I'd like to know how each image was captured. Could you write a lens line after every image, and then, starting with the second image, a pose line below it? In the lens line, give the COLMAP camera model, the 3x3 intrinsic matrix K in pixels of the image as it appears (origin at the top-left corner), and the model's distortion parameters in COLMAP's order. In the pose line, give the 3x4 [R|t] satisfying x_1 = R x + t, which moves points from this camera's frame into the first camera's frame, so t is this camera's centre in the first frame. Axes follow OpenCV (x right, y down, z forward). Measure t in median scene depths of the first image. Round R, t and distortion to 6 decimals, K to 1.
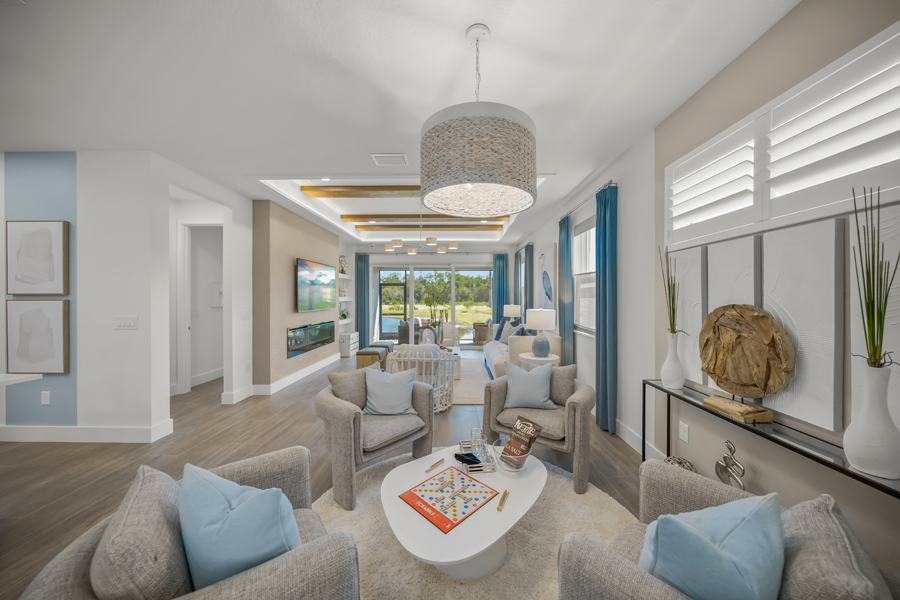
lens RADIAL K [[310.0, 0, 454.8], [0, 310.0, 300.3], [0, 0, 1]] dist [0.000008, 0.000000]
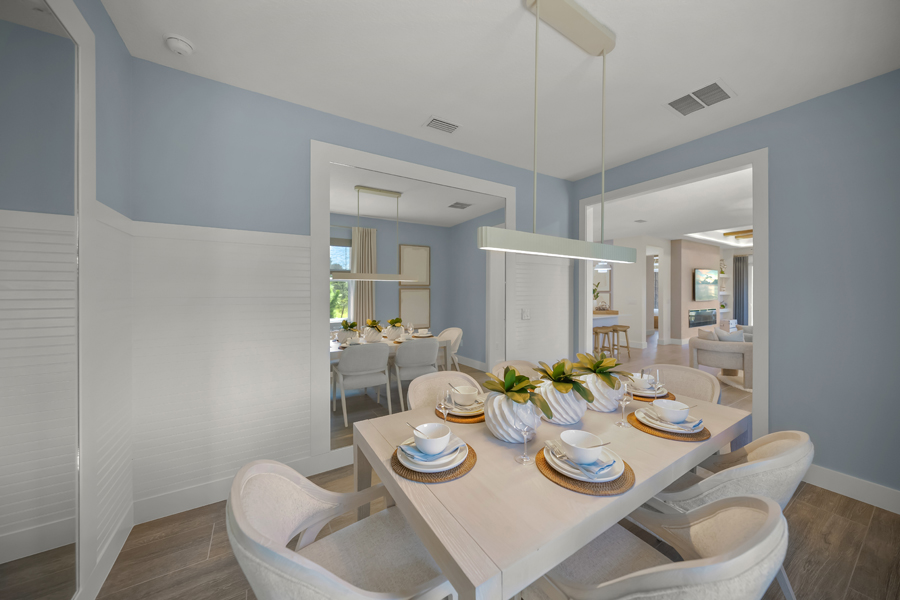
lens RADIAL K [[310.0, 0, 454.1], [0, 310.0, 294.0], [0, 0, 1]] dist [0.000008, 0.000000]
pose [[0.537824, 0.002916, -0.843052, 0.185708], [-0.005341, 0.999986, 0.000051, 0.007482], [0.843041, 0.004475, 0.537831, -0.913333]]
